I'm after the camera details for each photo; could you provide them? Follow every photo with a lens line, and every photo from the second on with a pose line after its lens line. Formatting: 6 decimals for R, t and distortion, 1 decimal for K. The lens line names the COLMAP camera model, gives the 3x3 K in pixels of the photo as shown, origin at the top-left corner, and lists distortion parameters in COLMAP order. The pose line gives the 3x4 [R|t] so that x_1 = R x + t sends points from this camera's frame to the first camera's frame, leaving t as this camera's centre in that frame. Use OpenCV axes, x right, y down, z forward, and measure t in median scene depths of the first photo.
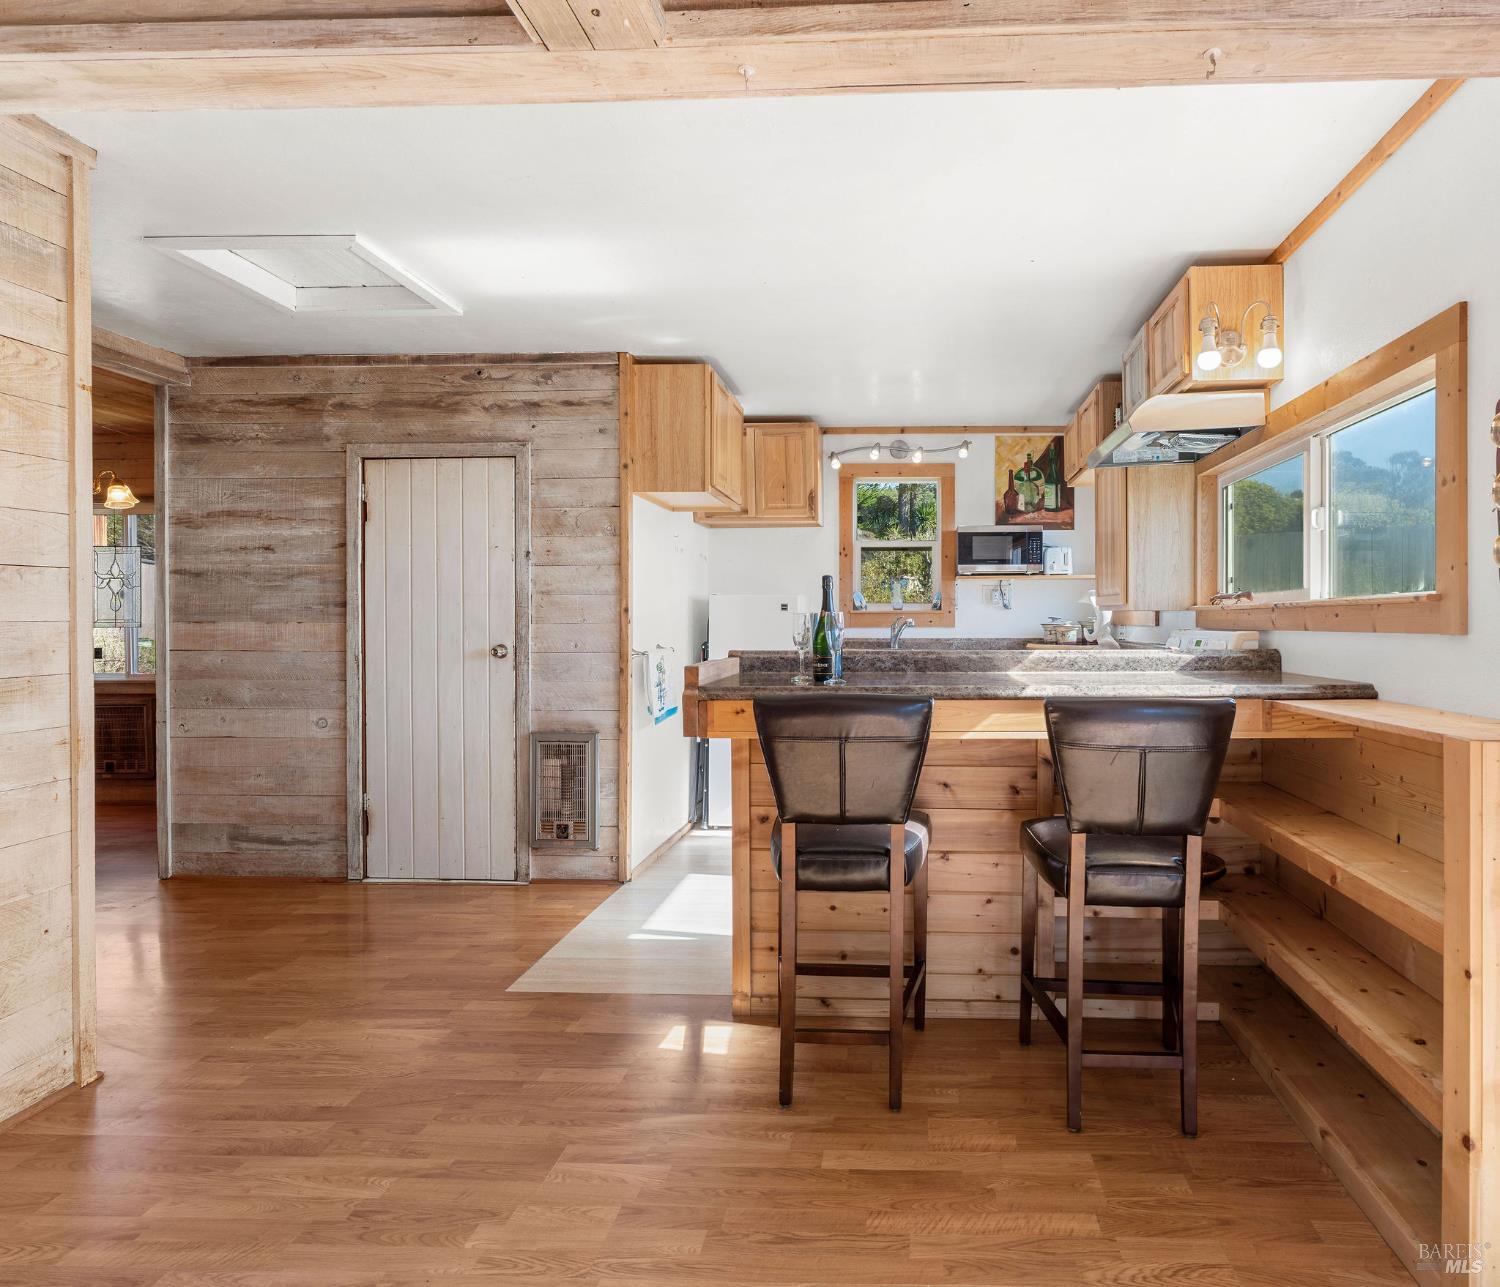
lens RADIAL K [[875.6, 0, 864.8], [0, 875.6, 621.3], [0, 0, 1]] dist [-0.000668, -0.000001]
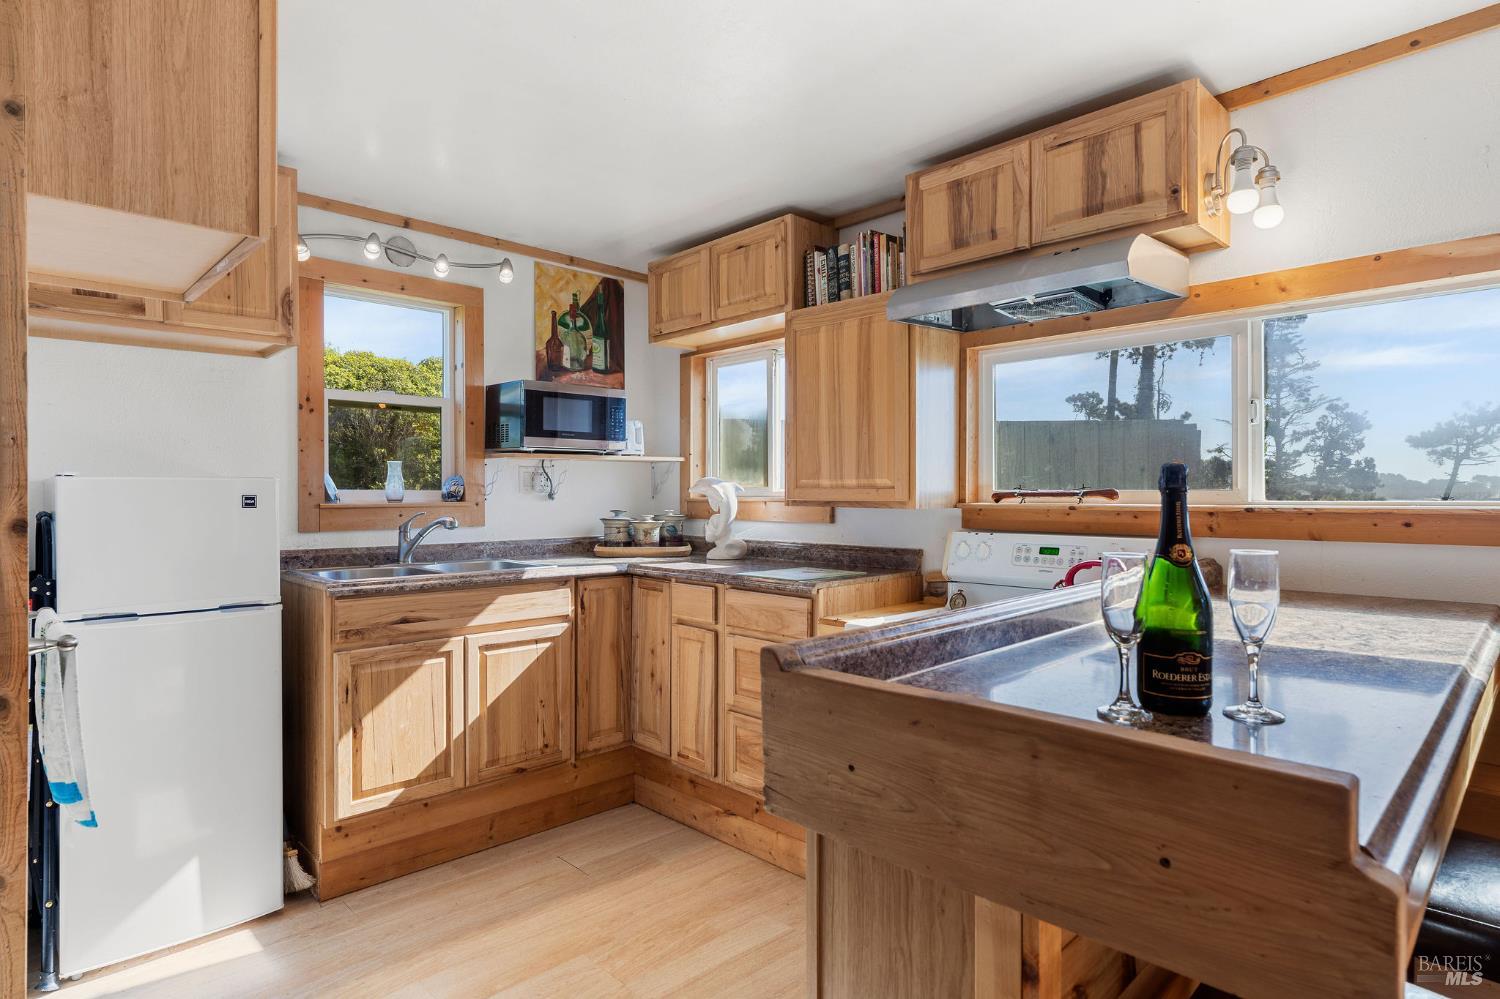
lens RADIAL K [[811.2, 0, 747.5], [0, 811.2, 491.8], [0, 0, 1]] dist [-0.001658, 0.000899]
pose [[0.686804, -0.001366, 0.726841, -0.220103], [0.003791, 0.999991, -0.001702, -0.018261], [-0.726833, 0.003925, 0.686803, 0.410495]]
